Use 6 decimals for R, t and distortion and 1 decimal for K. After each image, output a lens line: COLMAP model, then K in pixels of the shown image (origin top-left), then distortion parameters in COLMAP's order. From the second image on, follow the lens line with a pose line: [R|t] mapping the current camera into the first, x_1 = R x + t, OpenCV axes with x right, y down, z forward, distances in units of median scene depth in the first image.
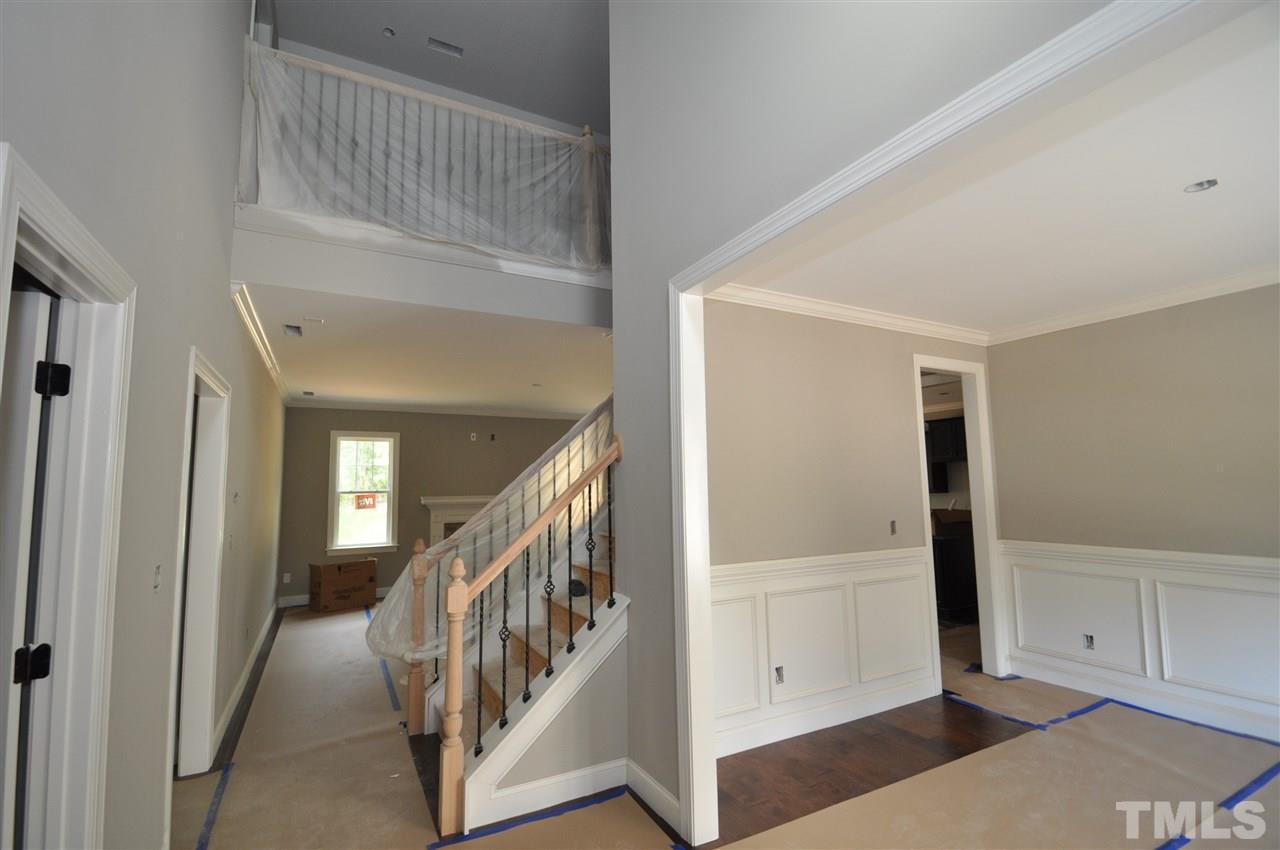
lens RADIAL K [[564.9, 0, 634.9], [0, 564.9, 431.1], [0, 0, 1]] dist [-0.016281, -0.014331]
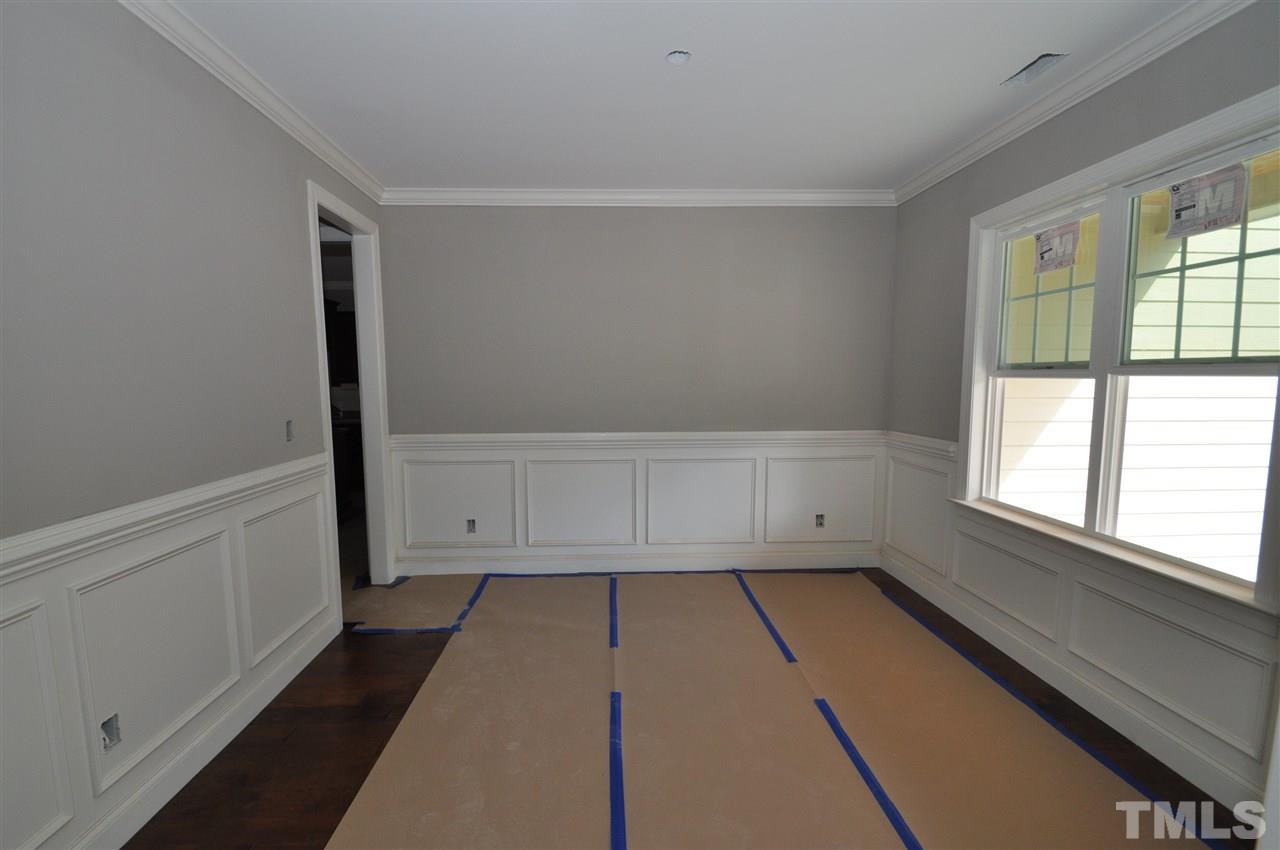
lens RADIAL K [[564.9, 0, 634.9], [0, 564.9, 431.1], [0, 0, 1]] dist [-0.016281, -0.014331]
pose [[0.454144, -0.084674, 0.886895, 0.046559], [-0.071936, 0.988738, 0.131232, 0.049606], [-0.888019, -0.123398, 0.442939, 0.302077]]
